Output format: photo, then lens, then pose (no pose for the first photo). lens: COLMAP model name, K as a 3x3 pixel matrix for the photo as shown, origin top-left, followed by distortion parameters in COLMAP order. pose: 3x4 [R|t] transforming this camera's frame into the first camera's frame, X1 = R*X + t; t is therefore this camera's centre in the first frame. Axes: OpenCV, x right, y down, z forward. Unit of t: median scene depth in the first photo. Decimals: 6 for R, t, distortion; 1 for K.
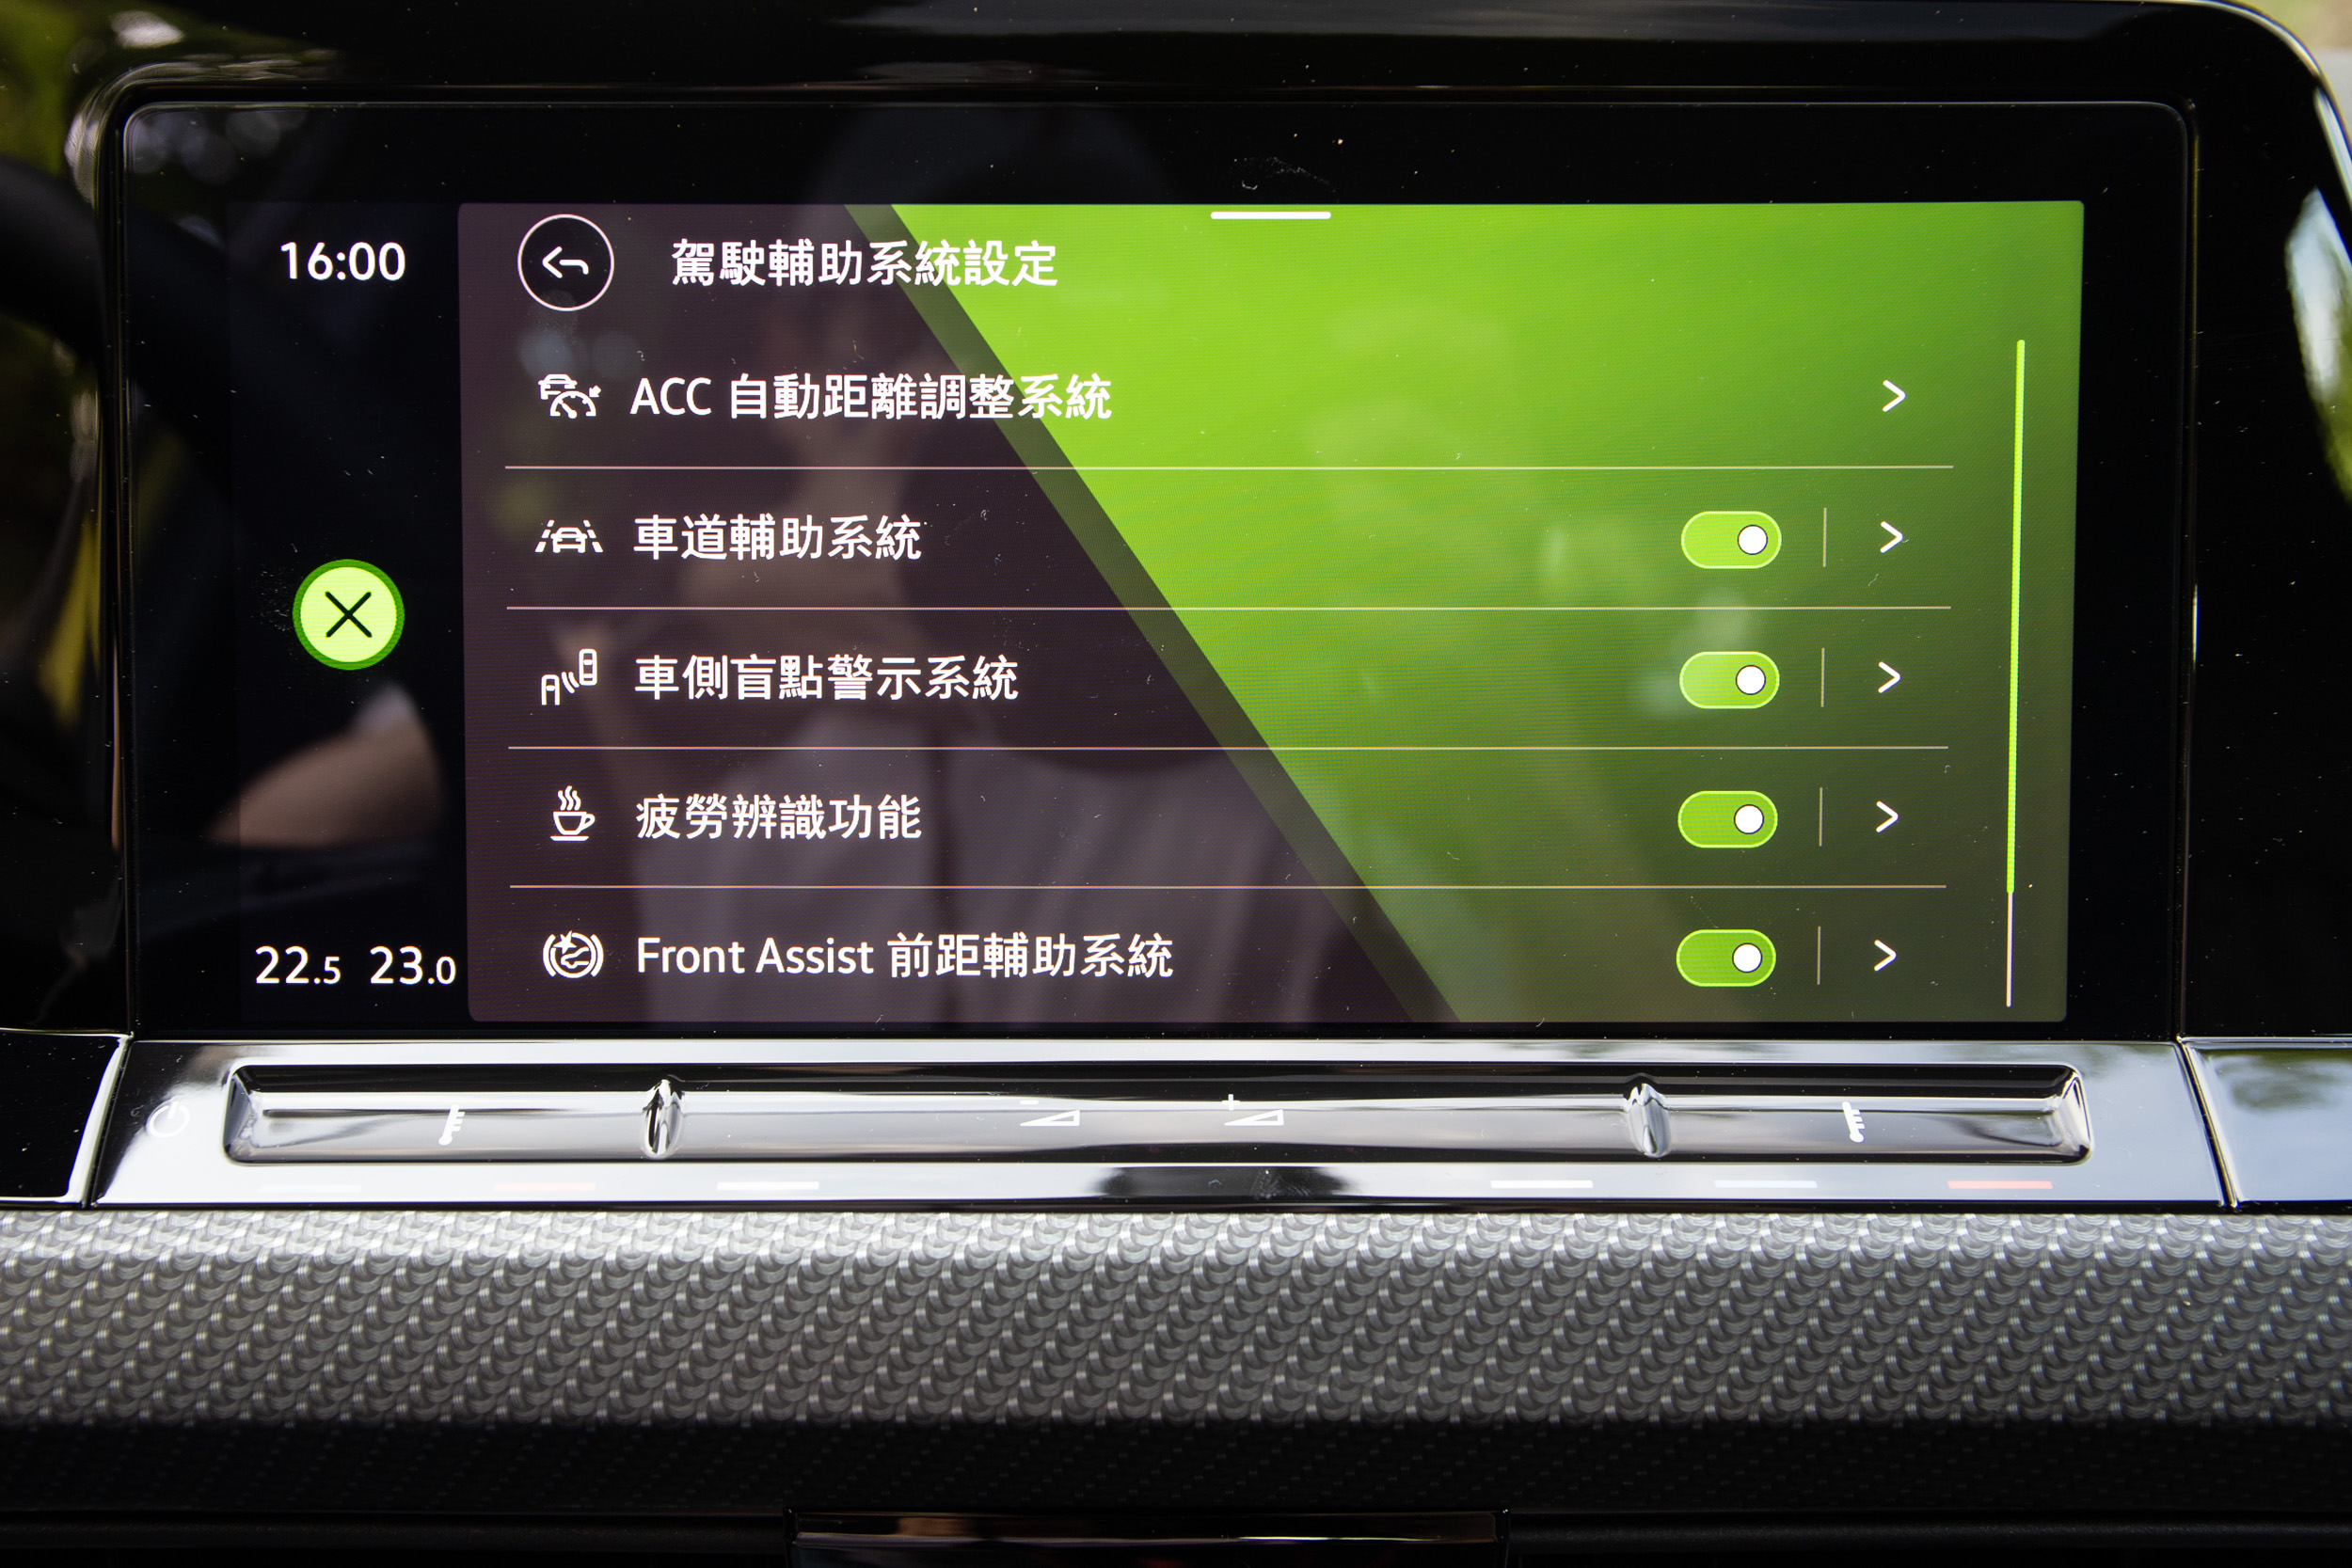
lens RADIAL K [[2547.7, 0, 1177.7], [0, 2547.7, 778.3], [0, 0, 1]] dist [0.034908, 0.000000]
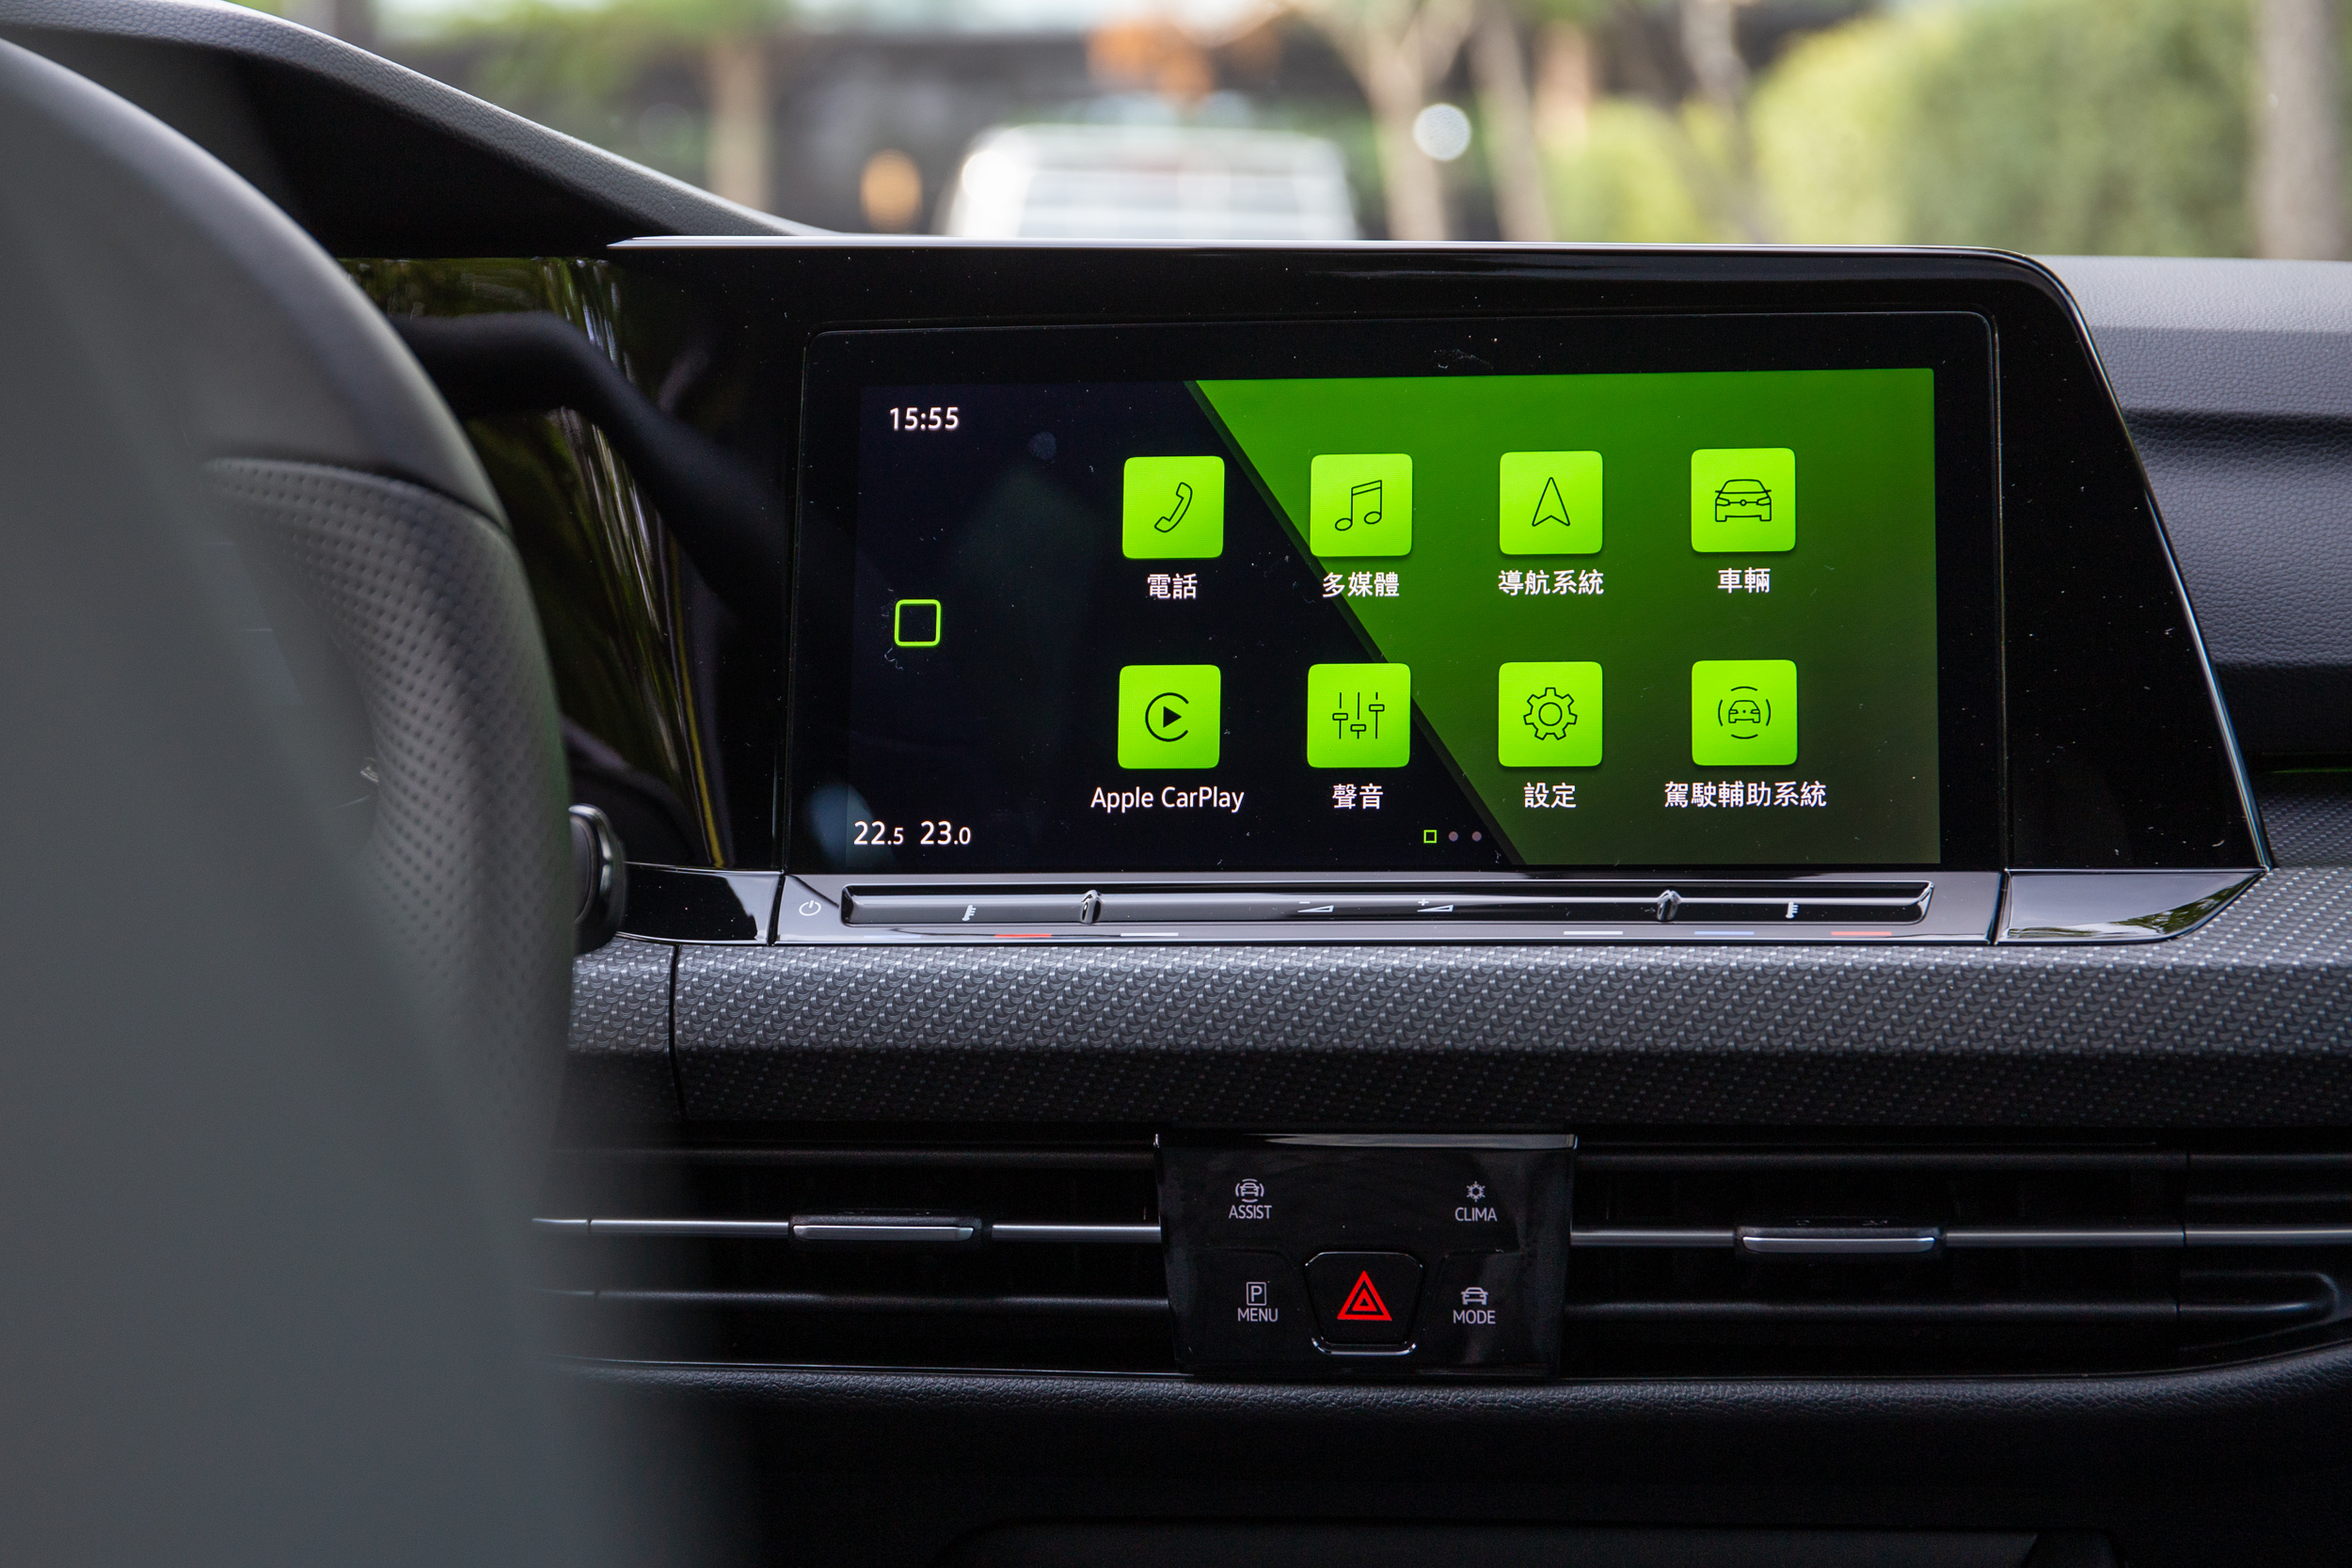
lens RADIAL K [[4352.2, 0, 1176.3], [0, 4352.2, 784.7], [0, 0, 1]] dist [-0.057283, 0.000000]
pose [[0.984242, 0.001423, -0.176823, 0.392209], [-0.026662, 0.989730, -0.140442, 0.489418], [0.174808, 0.142943, 0.974171, -1.950641]]
